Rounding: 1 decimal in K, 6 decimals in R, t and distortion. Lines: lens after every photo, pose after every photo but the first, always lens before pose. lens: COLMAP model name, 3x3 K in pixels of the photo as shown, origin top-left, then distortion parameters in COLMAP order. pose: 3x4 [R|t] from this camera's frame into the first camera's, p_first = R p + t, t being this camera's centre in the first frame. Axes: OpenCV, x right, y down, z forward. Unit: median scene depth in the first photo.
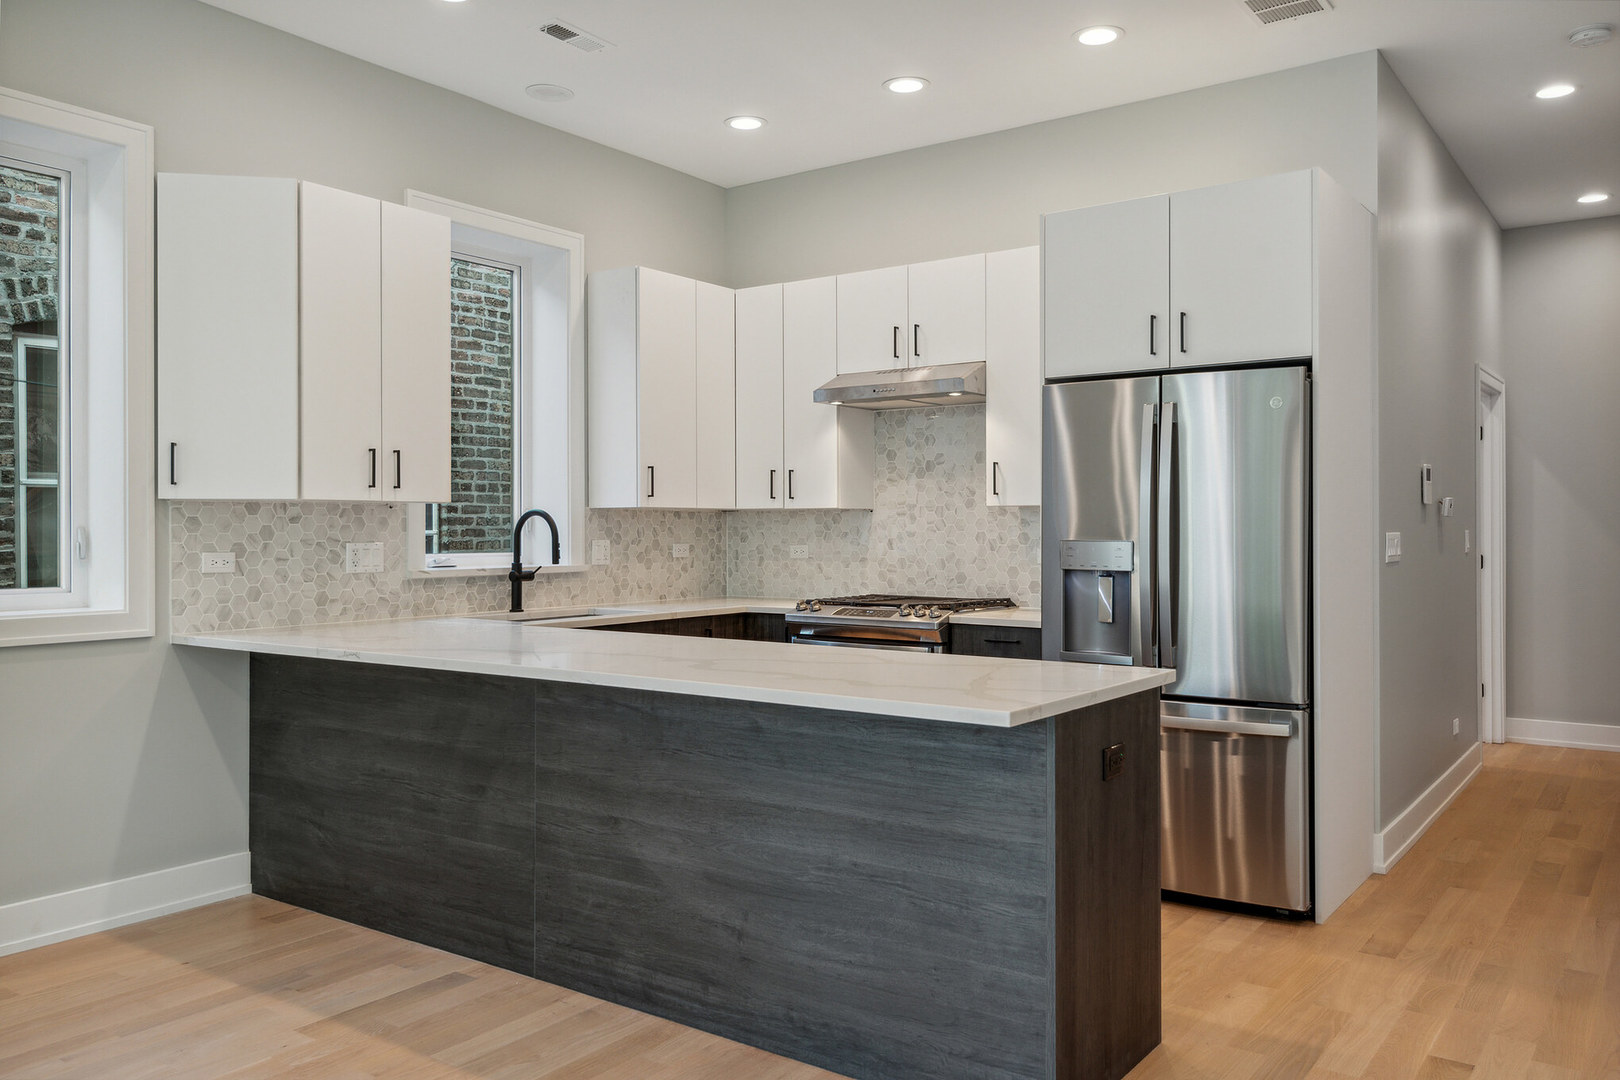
lens RADIAL K [[1234.7, 0, 809.0], [0, 1234.7, 530.3], [0, 0, 1]] dist [0.013950, -0.005565]
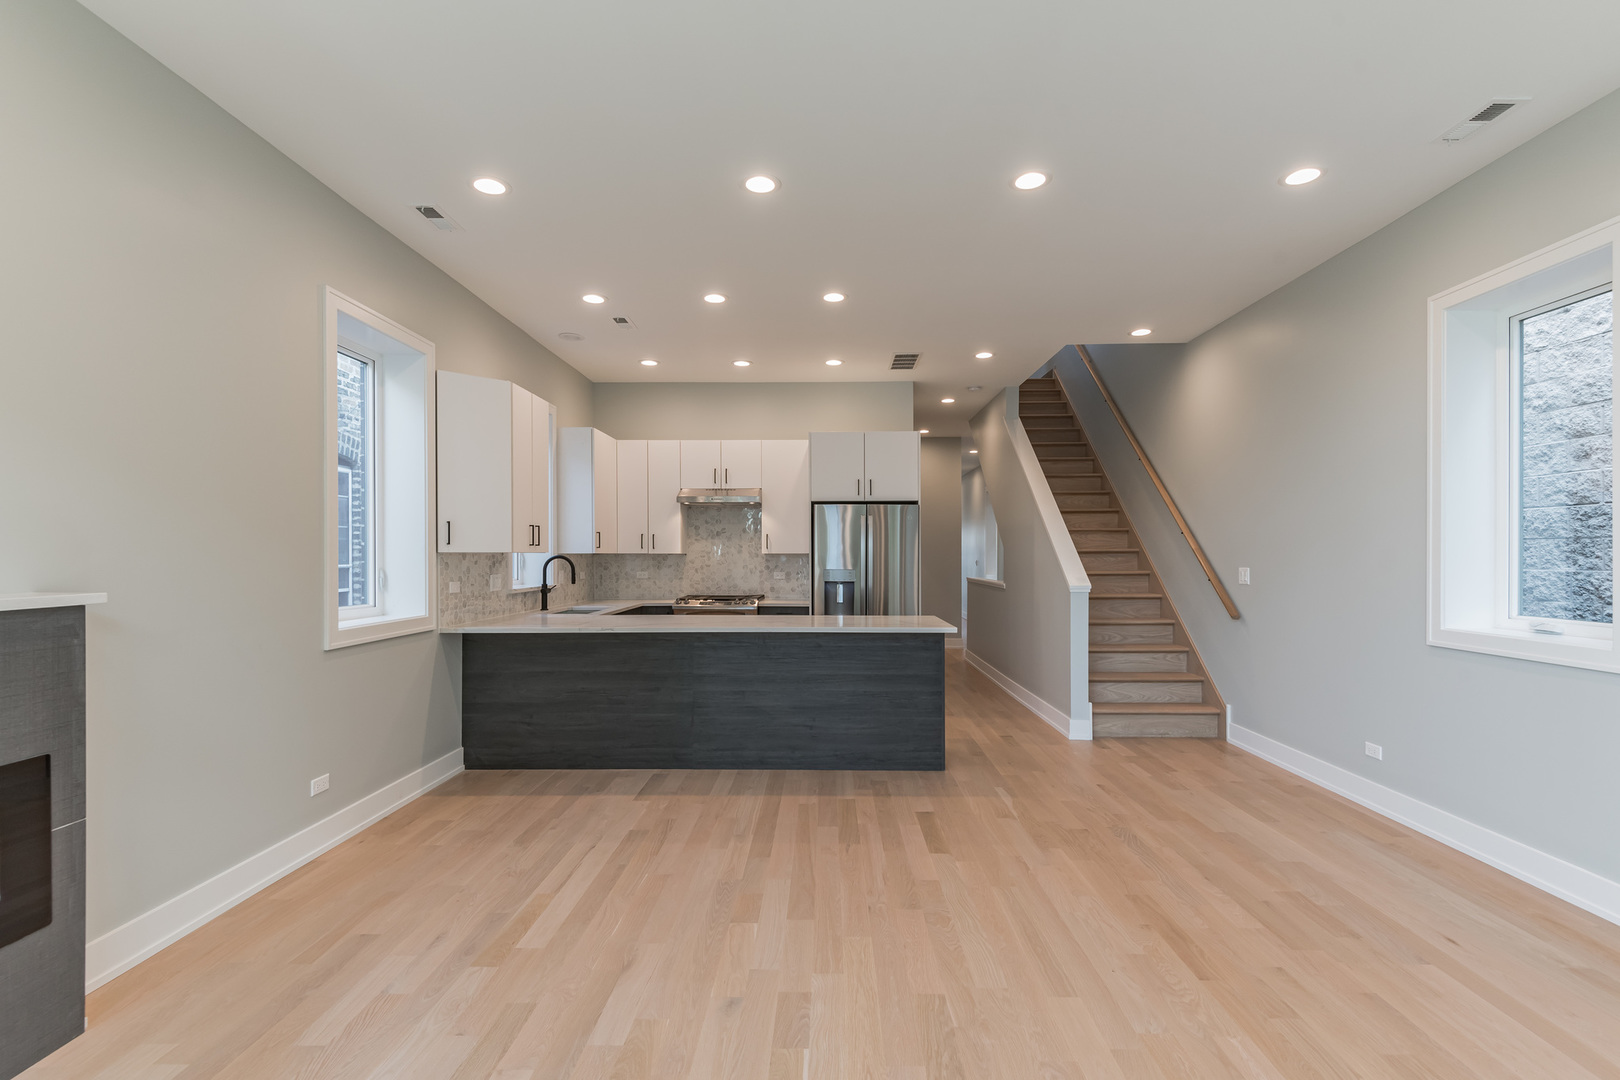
lens RADIAL K [[737.2, 0, 817.8], [0, 737.2, 551.9], [0, 0, 1]] dist [0.023428, -0.004676]
pose [[0.821654, 0.002653, 0.569980, -0.533768], [0.000610, 0.999985, -0.005534, -0.015257], [-0.569986, 0.004895, 0.821640, -0.151180]]
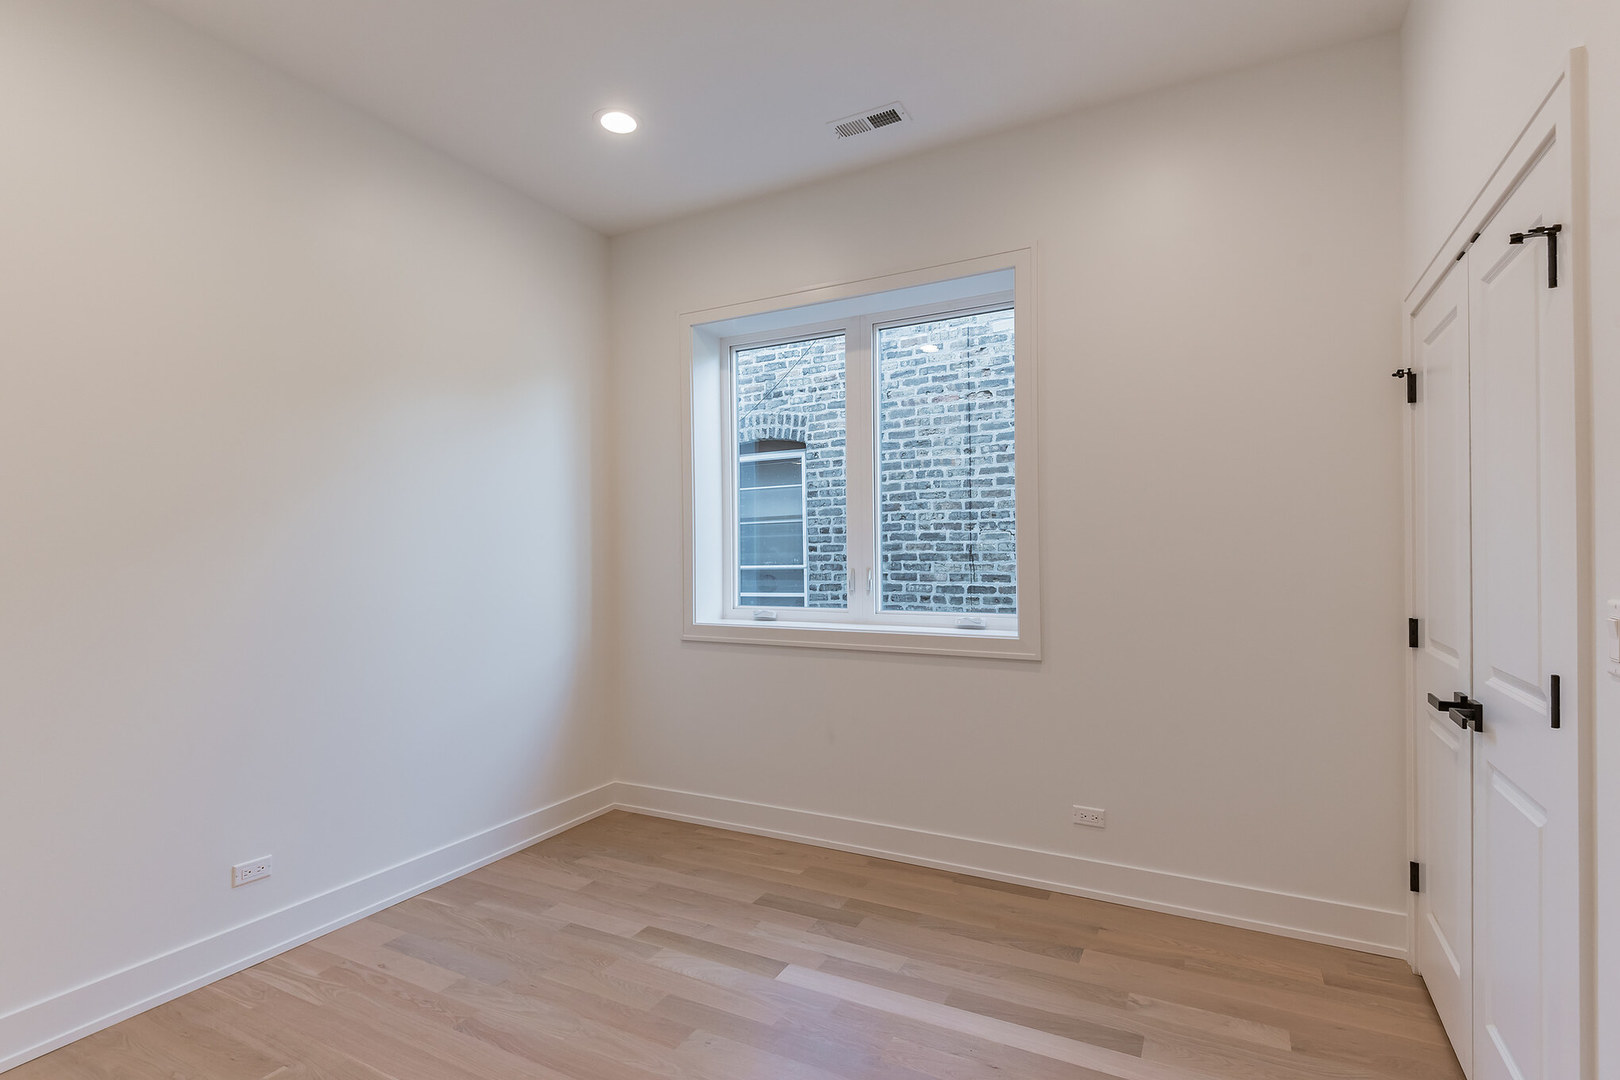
lens RADIAL K [[777.7, 0, 823.4], [0, 777.7, 568.7], [0, 0, 1]] dist [0.002587, 0.000036]
pose [[0.143542, 0.009330, -0.989600, 0.769829], [-0.002780, 0.999955, 0.009025, -0.005385], [0.989640, 0.001456, 0.143561, 1.361137]]
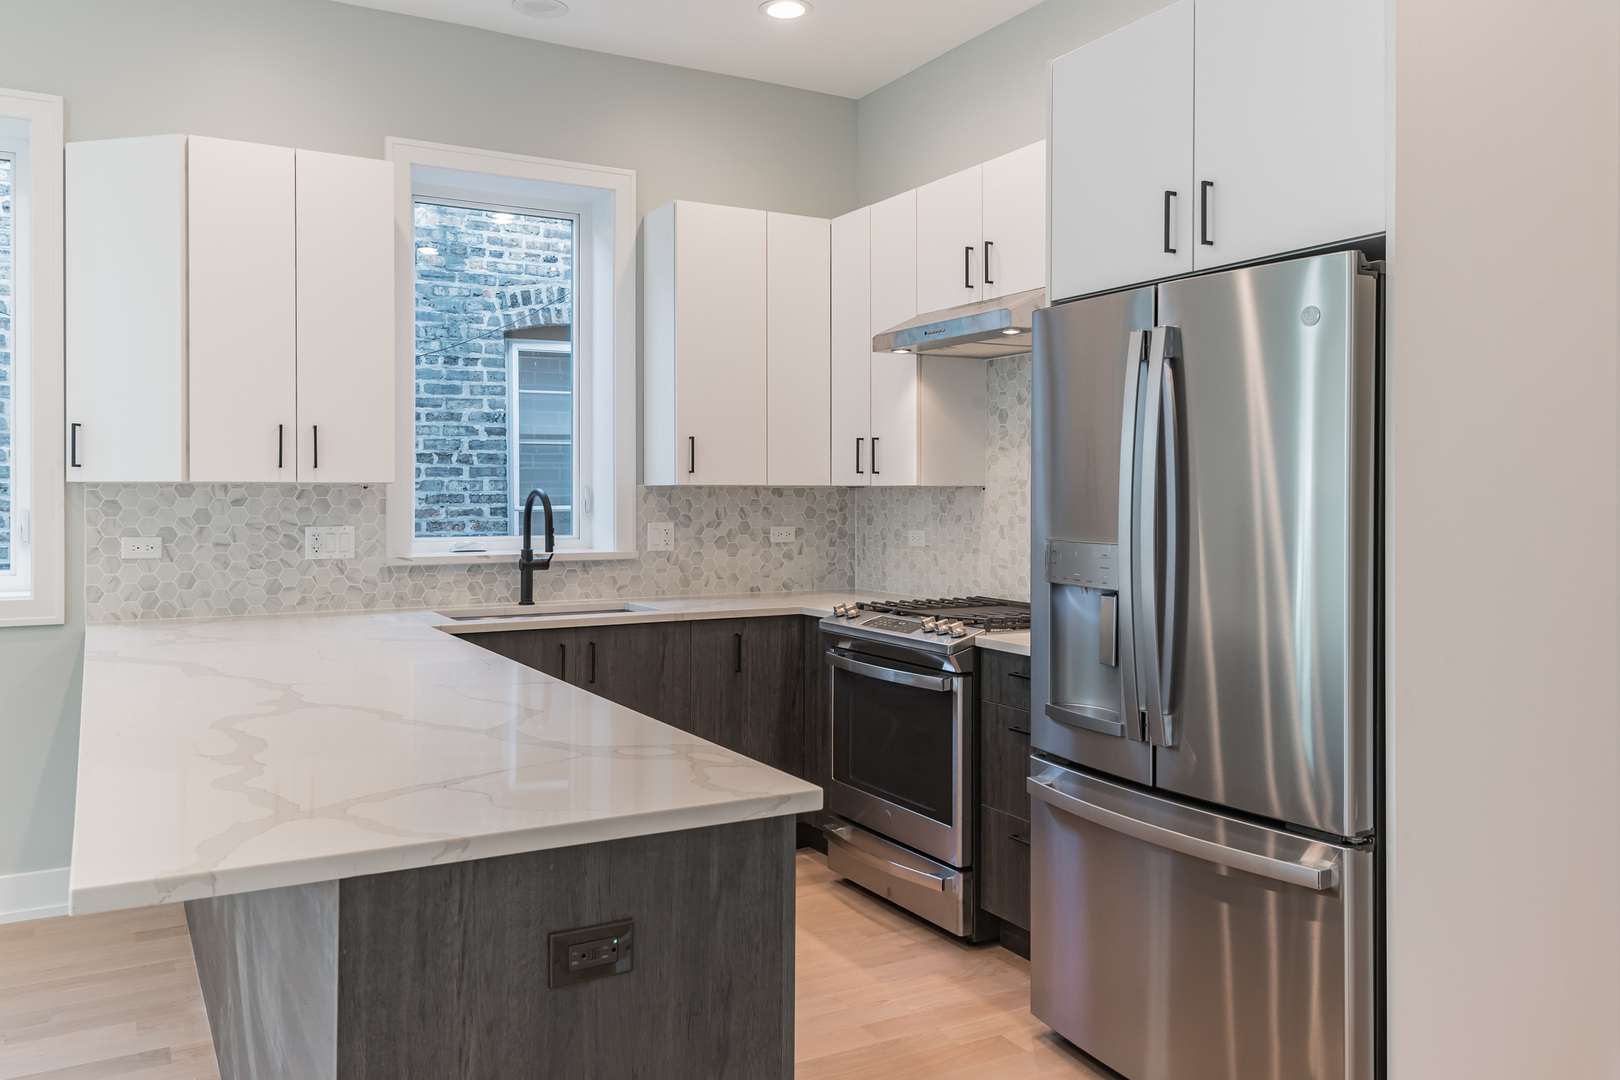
lens RADIAL K [[1229.3, 0, 804.6], [0, 1229.3, 498.2], [0, 0, 1]] dist [0.013569, 0.003527]
pose [[0.907202, 0.004295, -0.420673, 0.312634], [-0.002863, 0.999988, 0.004036, -0.014190], [0.420685, -0.002457, 0.907203, 0.286006]]
